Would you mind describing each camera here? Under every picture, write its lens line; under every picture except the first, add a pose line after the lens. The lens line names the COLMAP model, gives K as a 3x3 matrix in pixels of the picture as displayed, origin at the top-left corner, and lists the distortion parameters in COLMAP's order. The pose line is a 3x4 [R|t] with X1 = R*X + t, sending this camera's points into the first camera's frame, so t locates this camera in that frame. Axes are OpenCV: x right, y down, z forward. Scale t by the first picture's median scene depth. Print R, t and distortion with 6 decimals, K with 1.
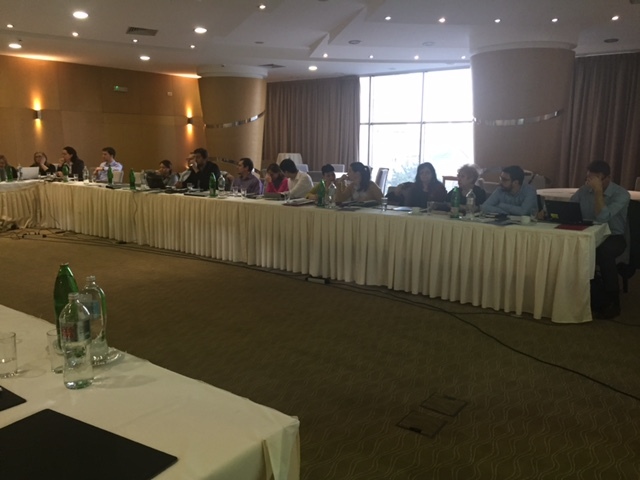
lens RADIAL K [[567.0, 0, 318.4], [0, 567.0, 240.0], [0, 0, 1]] dist [0.058787, -0.042538]
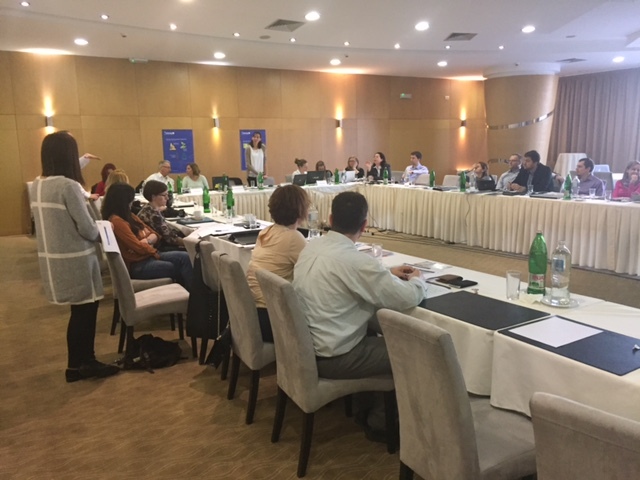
lens RADIAL K [[567.0, 0, 319.0], [0, 567.0, 241.8], [0, 0, 1]] dist [0.058787, -0.042538]
pose [[0.928167, 0.041105, -0.369887, -0.137777], [-0.041748, 0.999109, 0.006270, 0.004622], [0.369815, 0.009623, 0.929056, -0.034763]]
